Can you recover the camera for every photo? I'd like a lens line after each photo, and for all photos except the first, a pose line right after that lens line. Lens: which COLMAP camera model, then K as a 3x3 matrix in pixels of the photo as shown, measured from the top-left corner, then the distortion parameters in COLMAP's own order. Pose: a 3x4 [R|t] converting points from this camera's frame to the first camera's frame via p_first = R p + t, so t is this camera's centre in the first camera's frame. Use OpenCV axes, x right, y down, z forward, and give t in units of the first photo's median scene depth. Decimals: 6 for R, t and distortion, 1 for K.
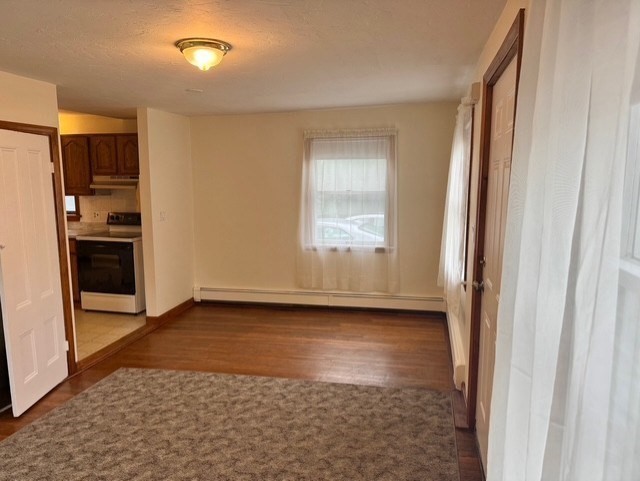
lens RADIAL K [[451.6, 0, 320.0], [0, 451.6, 240.5], [0, 0, 1]] dist [0.073869, -0.096987]
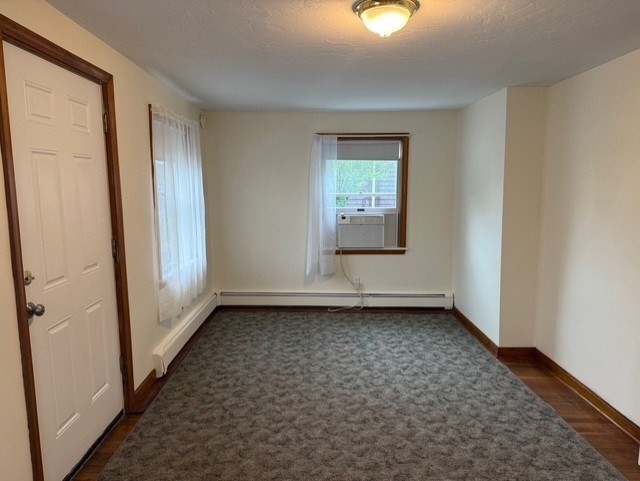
lens RADIAL K [[451.6, 0, 320.0], [0, 451.6, 240.5], [0, 0, 1]] dist [0.073869, -0.096987]
pose [[-0.967882, 0.033005, -0.249229, 0.048007], [-0.032397, 0.966705, 0.253835, -0.128117], [0.249309, 0.253757, -0.934587, 1.062541]]
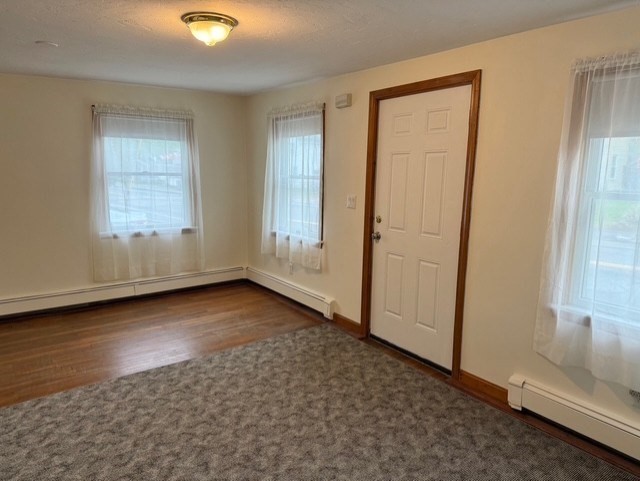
lens RADIAL K [[441.9, 0, 320.3], [0, 441.9, 254.5], [0, 0, 1]] dist [0.056050, -0.090783]
pose [[0.659784, -0.127762, 0.740515, -0.490928], [0.086491, 0.991803, 0.094056, 0.006581], [-0.746461, 0.001991, 0.665426, 0.112023]]
